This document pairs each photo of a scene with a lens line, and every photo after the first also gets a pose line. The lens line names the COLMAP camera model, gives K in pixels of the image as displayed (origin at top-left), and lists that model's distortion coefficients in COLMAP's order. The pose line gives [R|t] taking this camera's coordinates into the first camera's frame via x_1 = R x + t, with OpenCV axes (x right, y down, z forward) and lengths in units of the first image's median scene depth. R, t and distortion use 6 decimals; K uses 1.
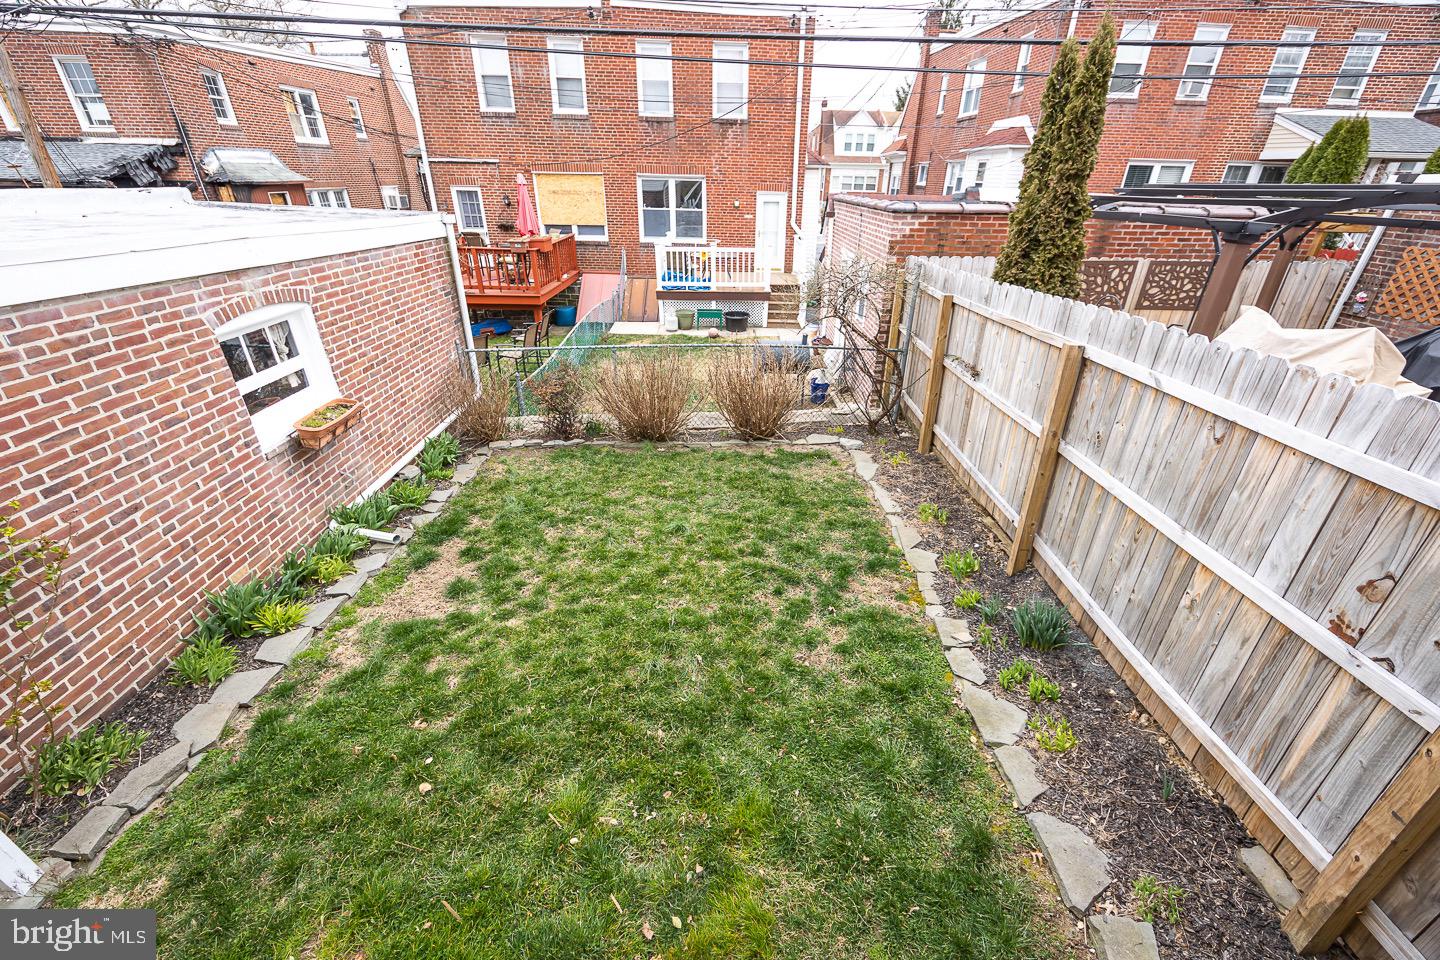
lens RADIAL K [[576.2, 0, 728.9], [0, 576.2, 477.8], [0, 0, 1]] dist [-0.002320, -0.000205]
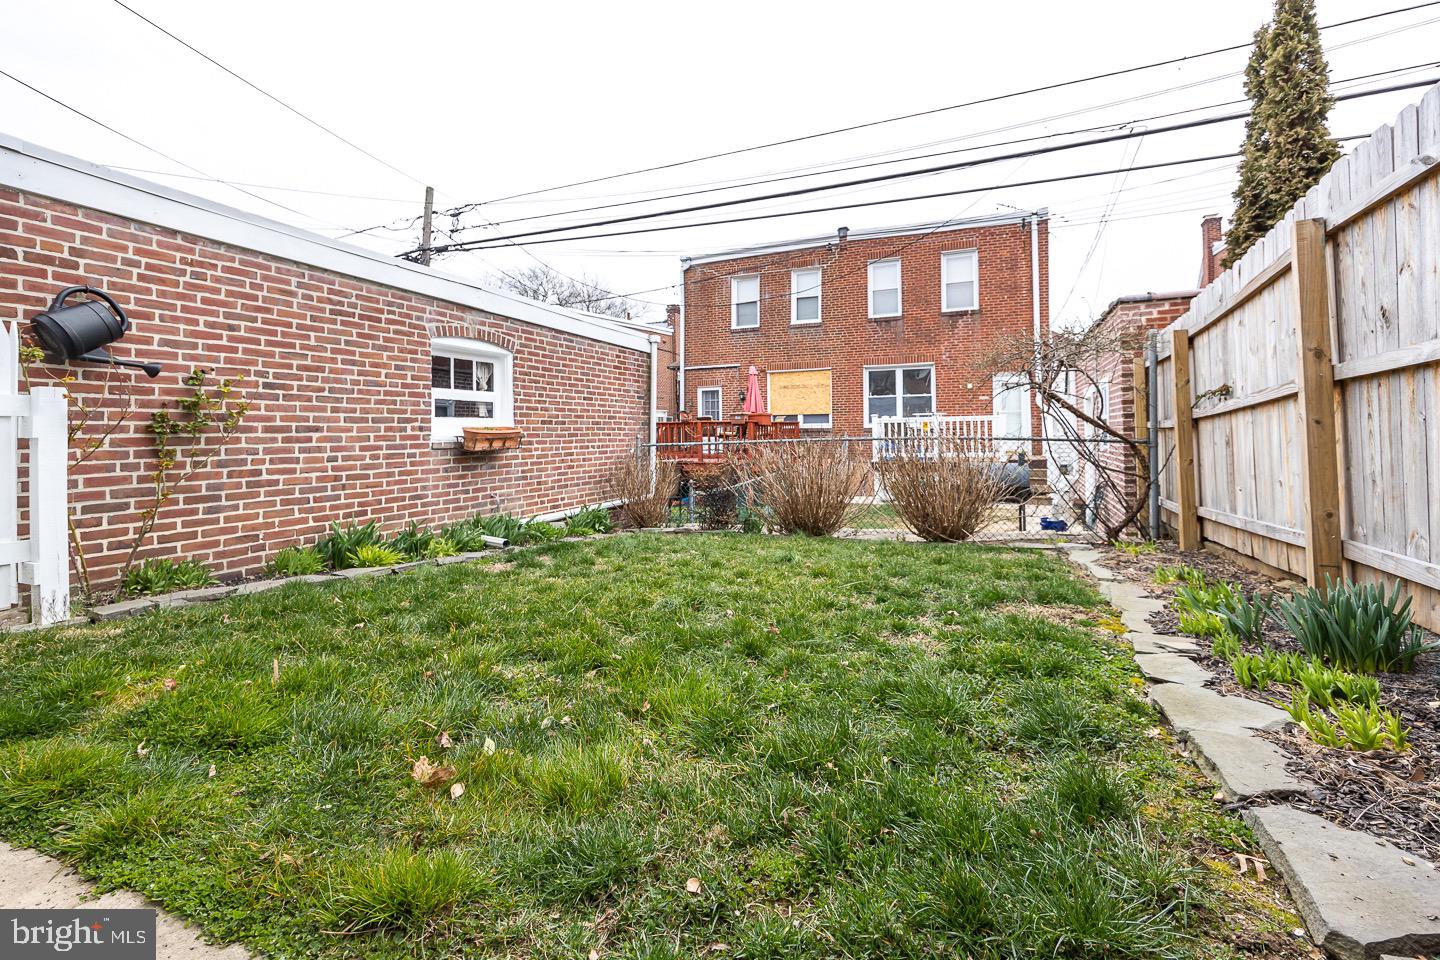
lens RADIAL K [[642.6, 0, 730.4], [0, 642.6, 468.8], [0, 0, 1]] dist [-0.001148, 0.000880]
pose [[0.905705, -0.030699, -0.422796, 0.294179], [-0.175346, 0.880920, -0.439584, 0.502577], [0.385945, 0.472269, 0.792470, 0.262162]]
